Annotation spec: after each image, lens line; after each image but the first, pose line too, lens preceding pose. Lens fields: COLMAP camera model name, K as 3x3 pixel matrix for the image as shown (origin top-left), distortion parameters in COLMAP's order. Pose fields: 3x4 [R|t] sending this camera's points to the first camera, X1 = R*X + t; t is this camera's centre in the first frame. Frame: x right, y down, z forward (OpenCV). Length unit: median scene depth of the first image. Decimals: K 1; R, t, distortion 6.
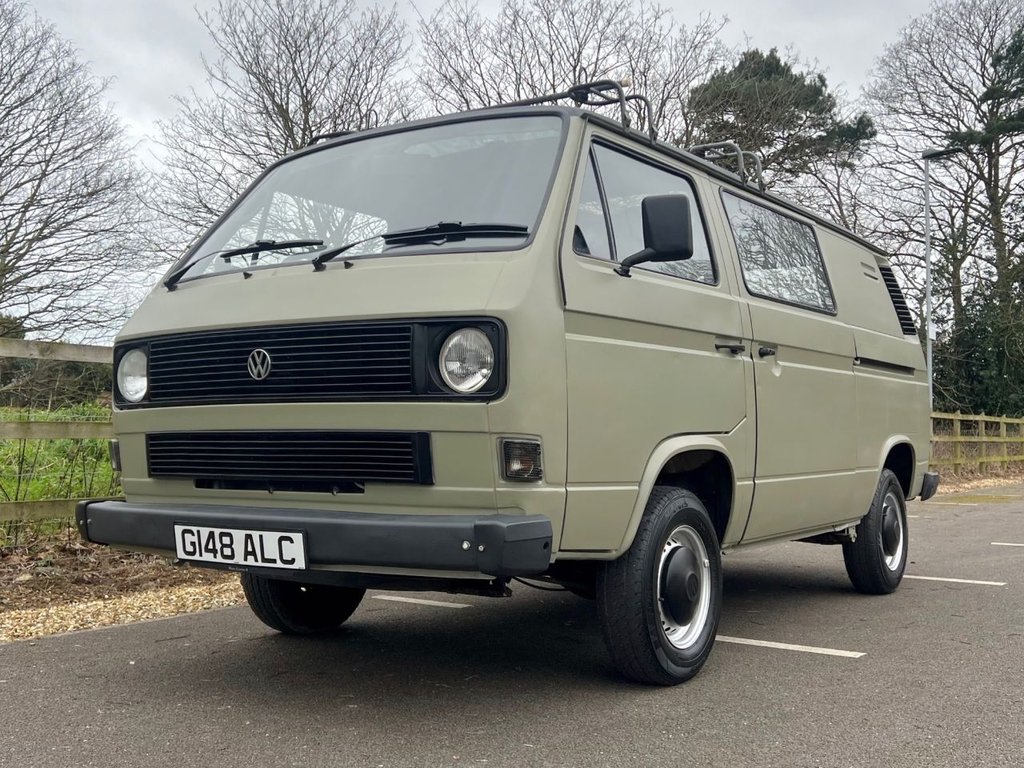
lens RADIAL K [[1152.4, 0, 511.6], [0, 1152.4, 349.4], [0, 0, 1]] dist [0.090284, 0.000000]
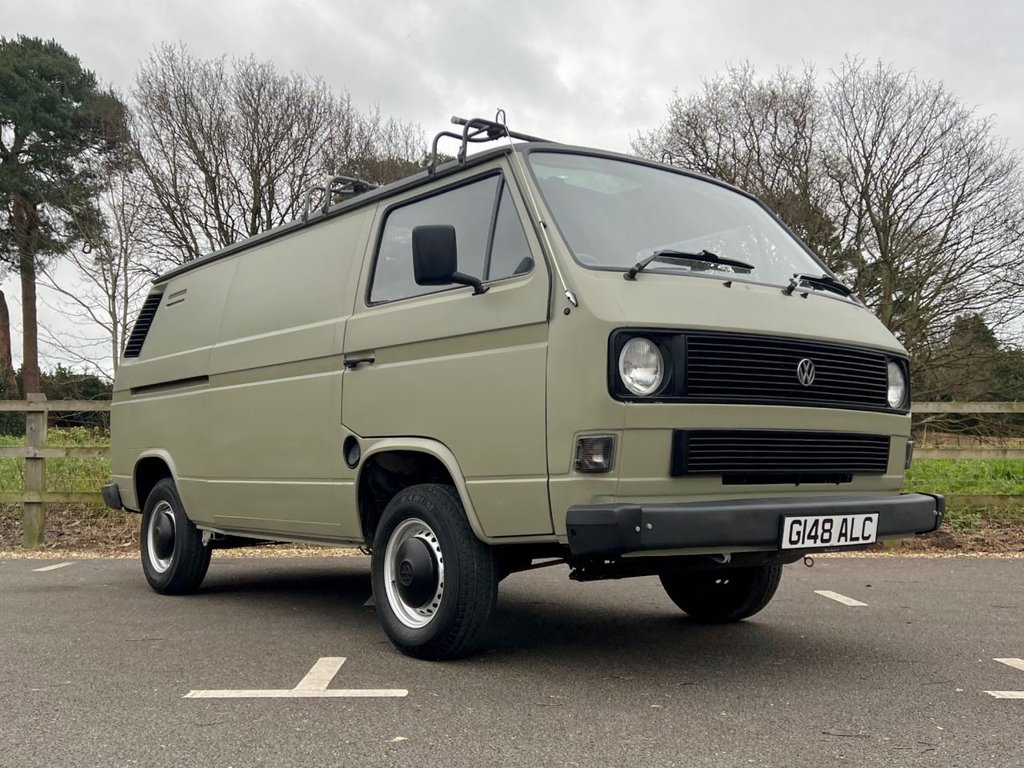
lens RADIAL K [[1091.2, 0, 453.7], [0, 1091.2, 384.3], [0, 0, 1]] dist [0.045194, 0.000000]
pose [[0.328636, 0.067106, 0.942070, -1.357319], [-0.065957, 0.996668, -0.047986, 0.100294], [-0.942151, -0.046366, 0.331967, 0.977289]]
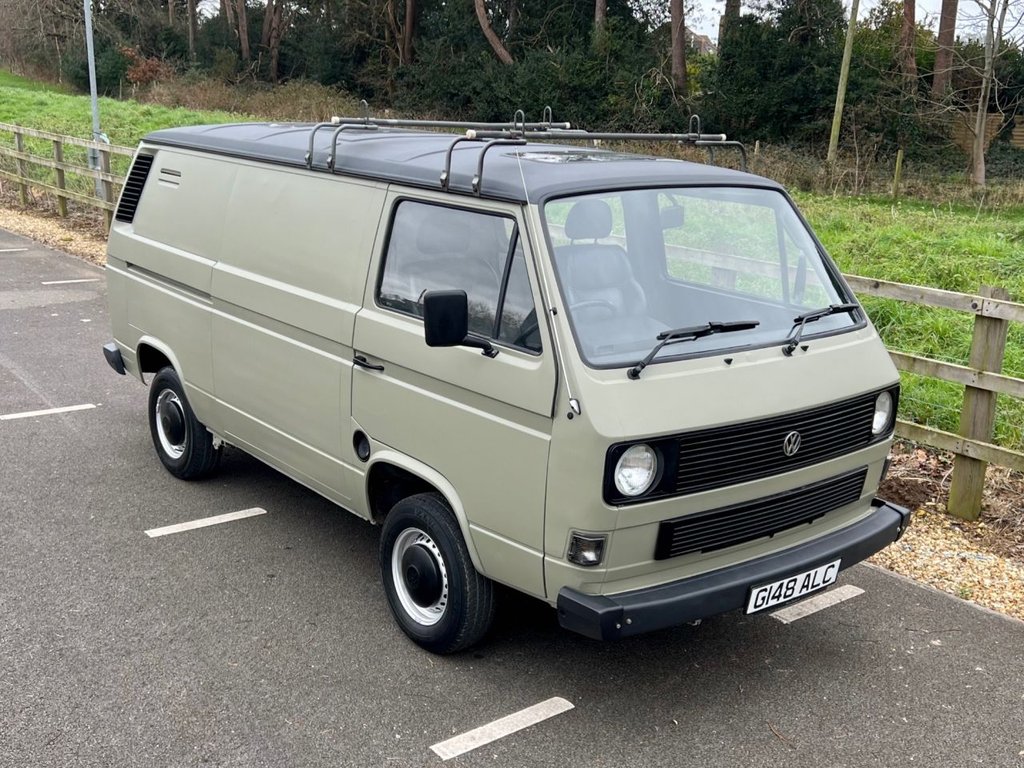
lens RADIAL K [[1152.4, 0, 491.2], [0, 1152.4, 420.1], [0, 0, 1]] dist [0.090284, 0.000000]
pose [[0.307181, -0.256300, 0.916488, -1.430670], [-0.103872, 0.948266, 0.300002, -0.343664], [-0.945965, -0.187353, 0.264667, 0.990682]]
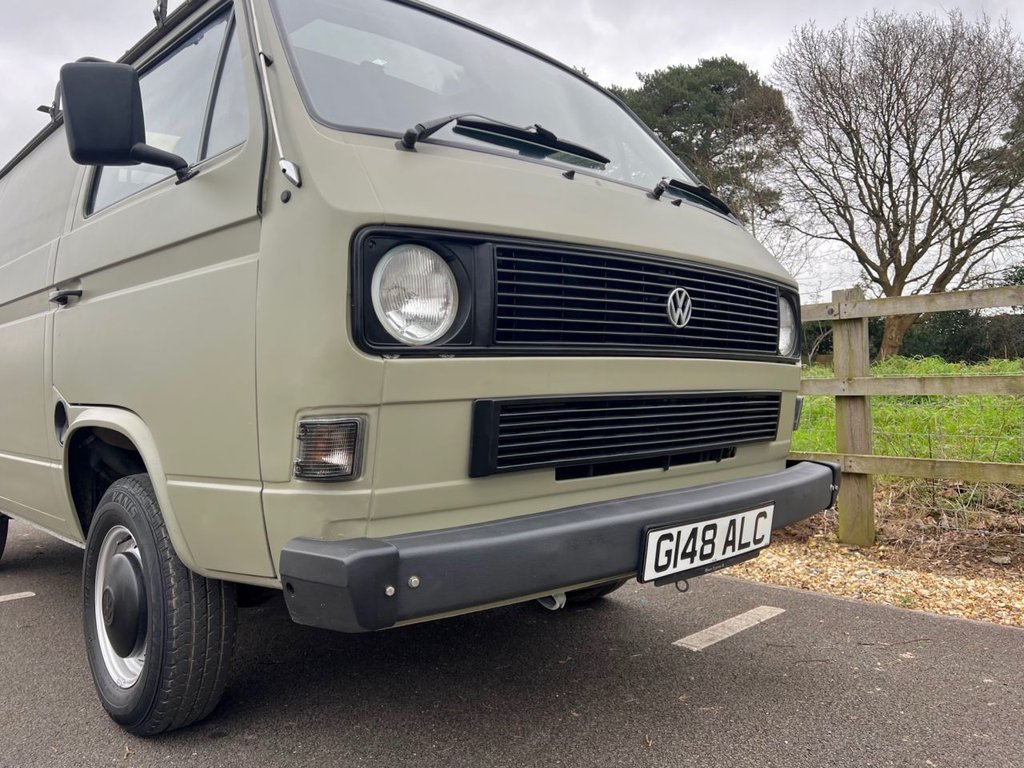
lens RADIAL K [[792.9, 0, 520.4], [0, 792.9, 376.2], [0, 0, 1]] dist [0.065636, -0.025263]
pose [[0.199379, 0.009346, 0.979878, -0.772602], [-0.054641, 0.998505, 0.001594, 0.064771], [-0.978398, -0.053859, 0.199592, 1.004925]]
